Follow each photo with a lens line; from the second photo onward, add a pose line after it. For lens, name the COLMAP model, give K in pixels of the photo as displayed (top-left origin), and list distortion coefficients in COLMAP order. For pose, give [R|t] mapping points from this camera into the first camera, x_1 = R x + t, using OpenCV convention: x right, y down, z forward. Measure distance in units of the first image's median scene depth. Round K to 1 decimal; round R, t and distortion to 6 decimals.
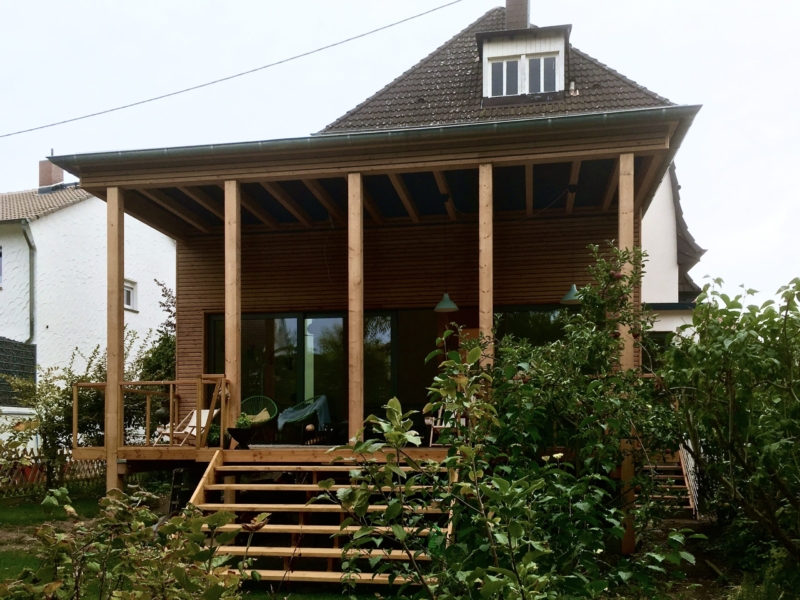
lens RADIAL K [[677.9, 0, 400.5], [0, 677.9, 300.5], [0, 0, 1]] dist [0.021041, 0.004923]
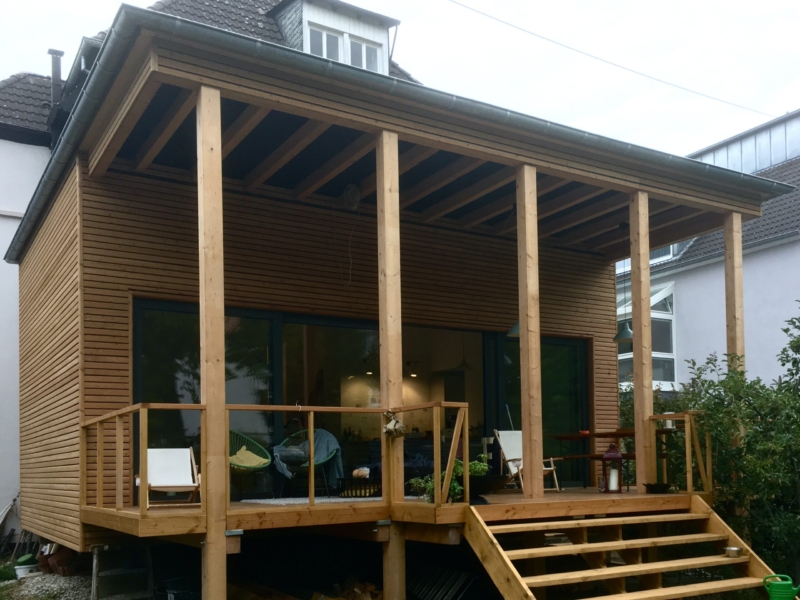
lens RADIAL K [[801.7, 0, 401.6], [0, 801.7, 300.1], [0, 0, 1]] dist [0.014008, 0.000000]
pose [[0.735473, 0.120950, 0.666671, -0.808166], [-0.113196, 0.992044, -0.055102, 0.048012], [-0.668031, -0.034938, 0.743312, 0.358389]]
